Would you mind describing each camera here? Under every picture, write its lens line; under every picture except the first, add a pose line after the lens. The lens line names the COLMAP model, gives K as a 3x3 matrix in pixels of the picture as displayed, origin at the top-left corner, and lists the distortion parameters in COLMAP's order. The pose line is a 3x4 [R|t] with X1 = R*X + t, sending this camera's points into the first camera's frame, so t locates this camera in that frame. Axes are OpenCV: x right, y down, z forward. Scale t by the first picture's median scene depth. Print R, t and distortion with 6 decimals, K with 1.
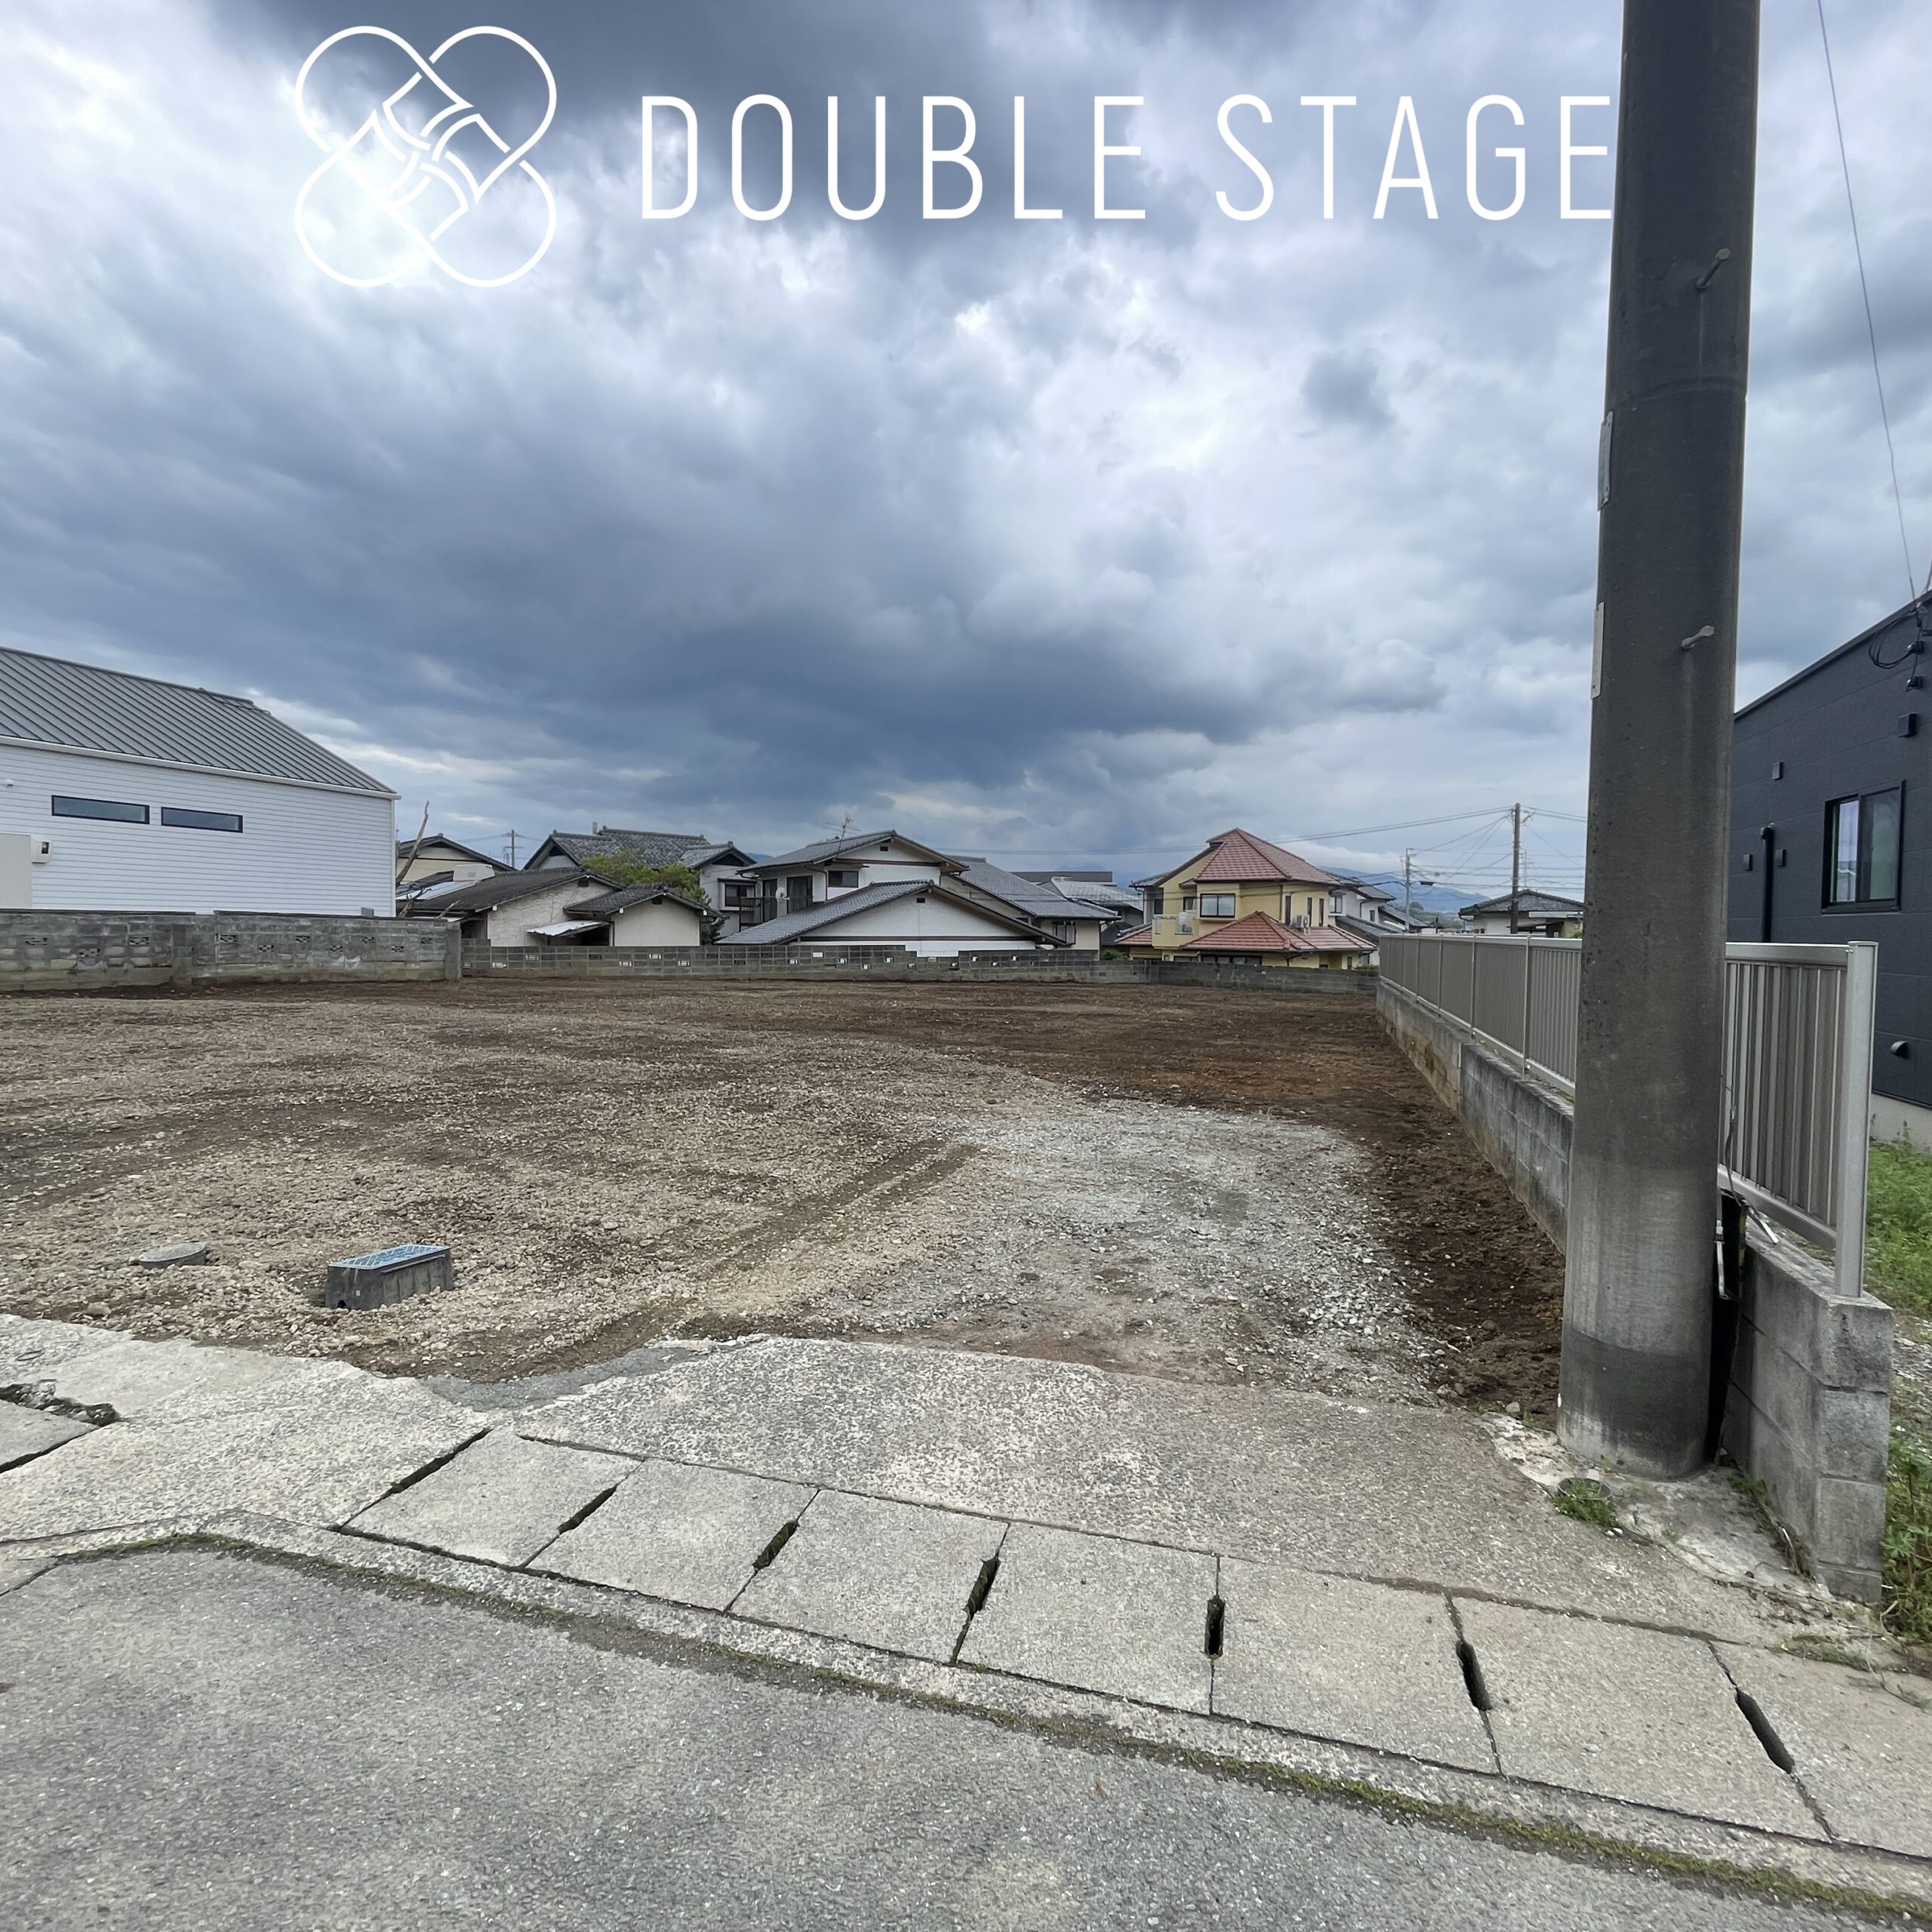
lens RADIAL K [[1040.5, 0, 967.9], [0, 1040.5, 972.8], [0, 0, 1]] dist [-0.001342, 0.000253]
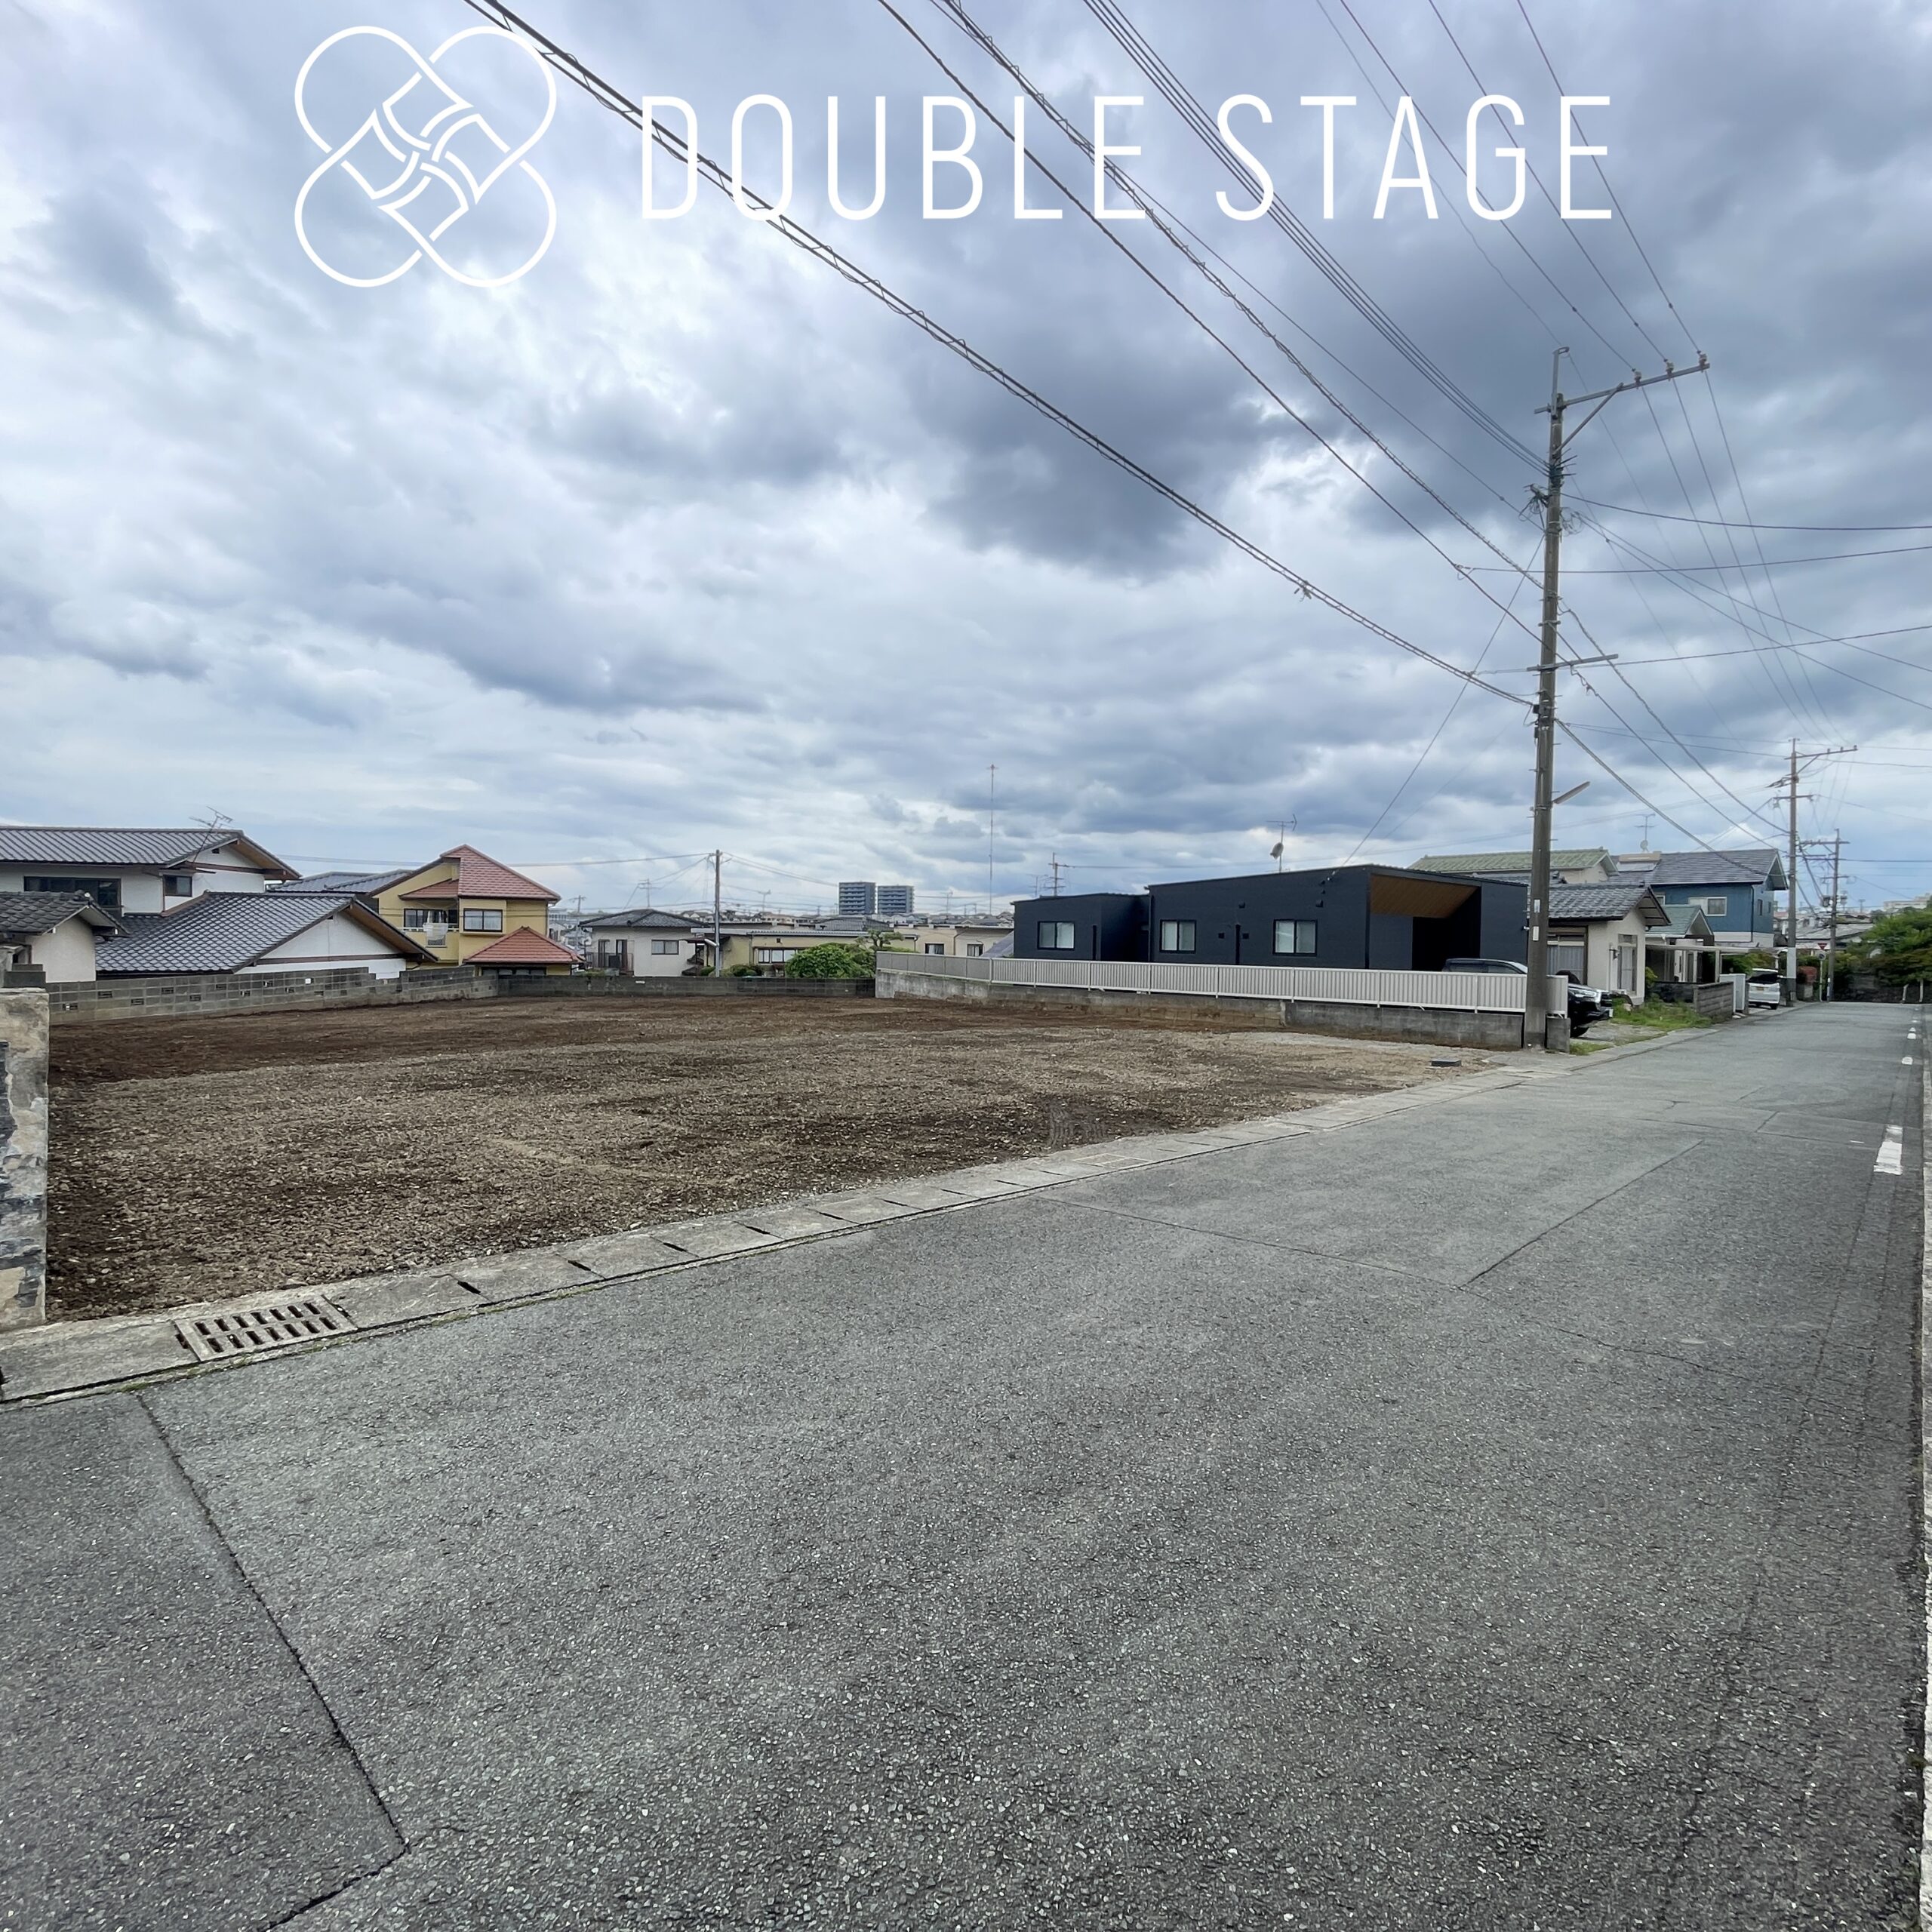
lens RADIAL K [[1065.7, 0, 966.0], [0, 1065.7, 966.0], [0, 0, 1]] dist [0.017218, 0.001122]
pose [[0.470521, -0.024242, 0.882056, -1.306702], [0.027537, 0.999539, 0.012781, -0.050516], [-0.881959, 0.018276, 0.470972, 0.168824]]
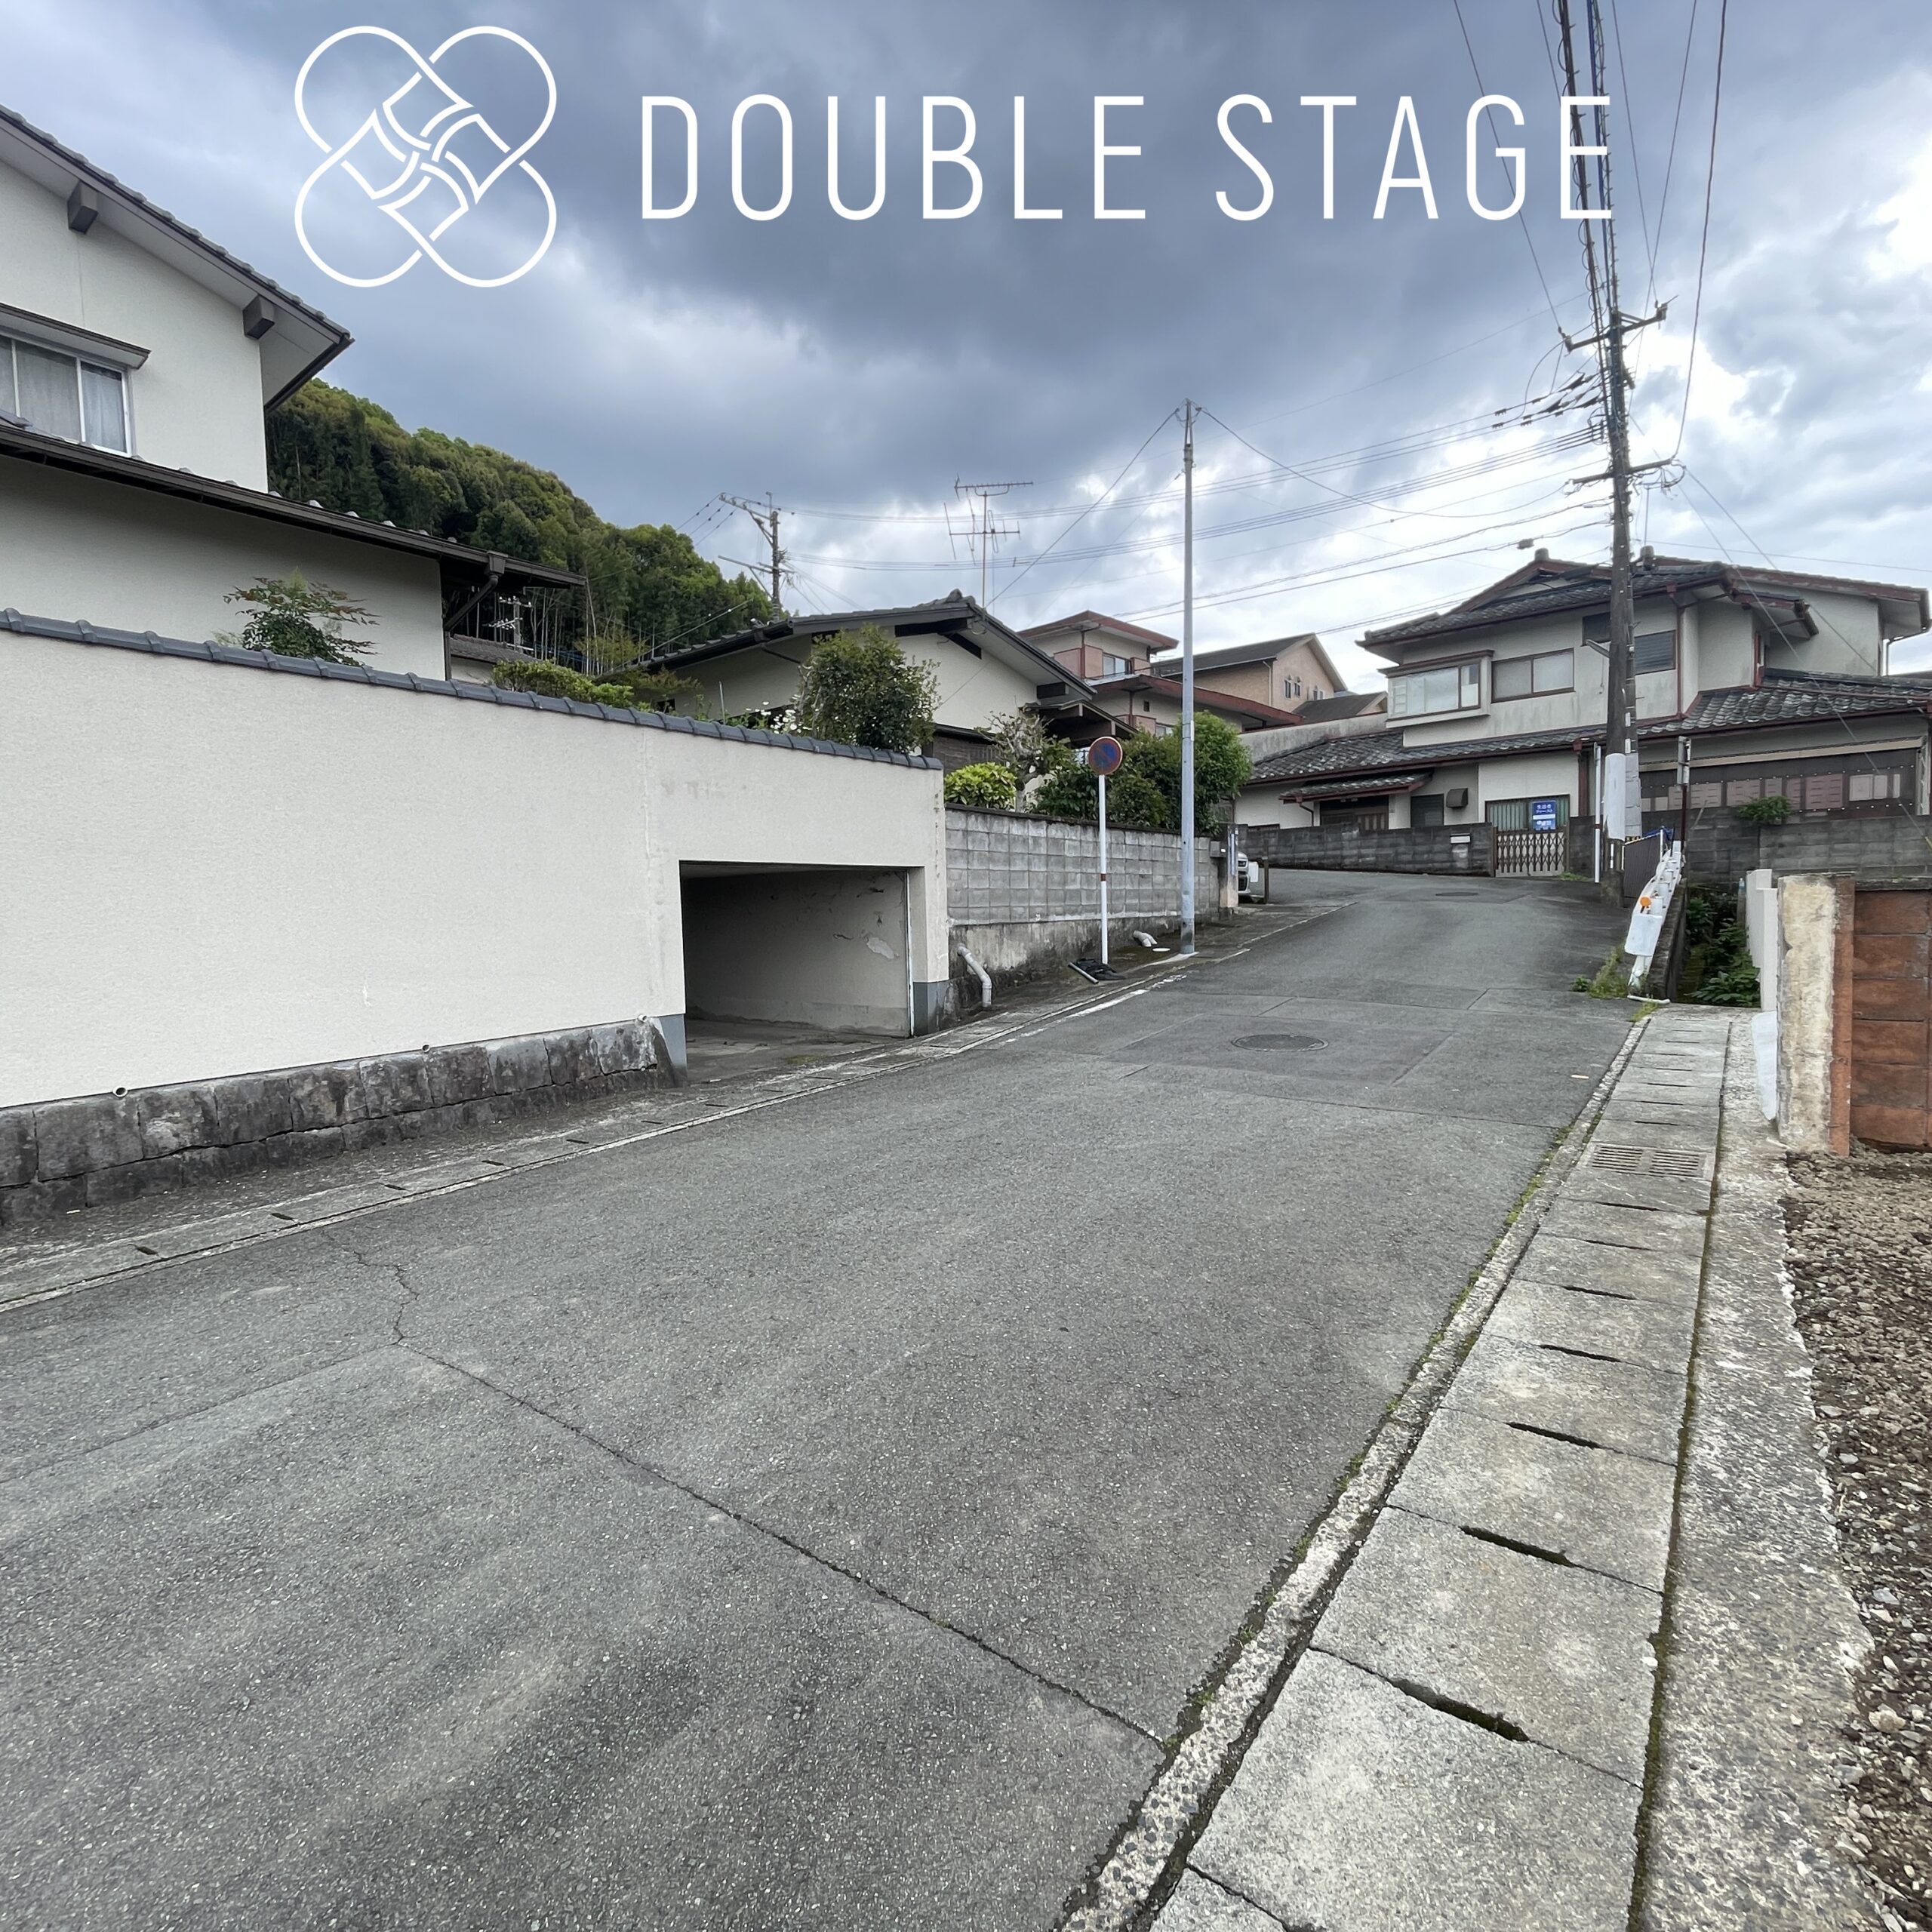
lens RADIAL K [[1040.5, 0, 967.9], [0, 1040.5, 972.8], [0, 0, 1]] dist [-0.001342, 0.000253]
pose [[-0.362387, 0.062764, -0.929912, -0.807261], [-0.015497, 0.997186, 0.073343, -0.036505], [0.931899, 0.040990, -0.360395, 0.370273]]
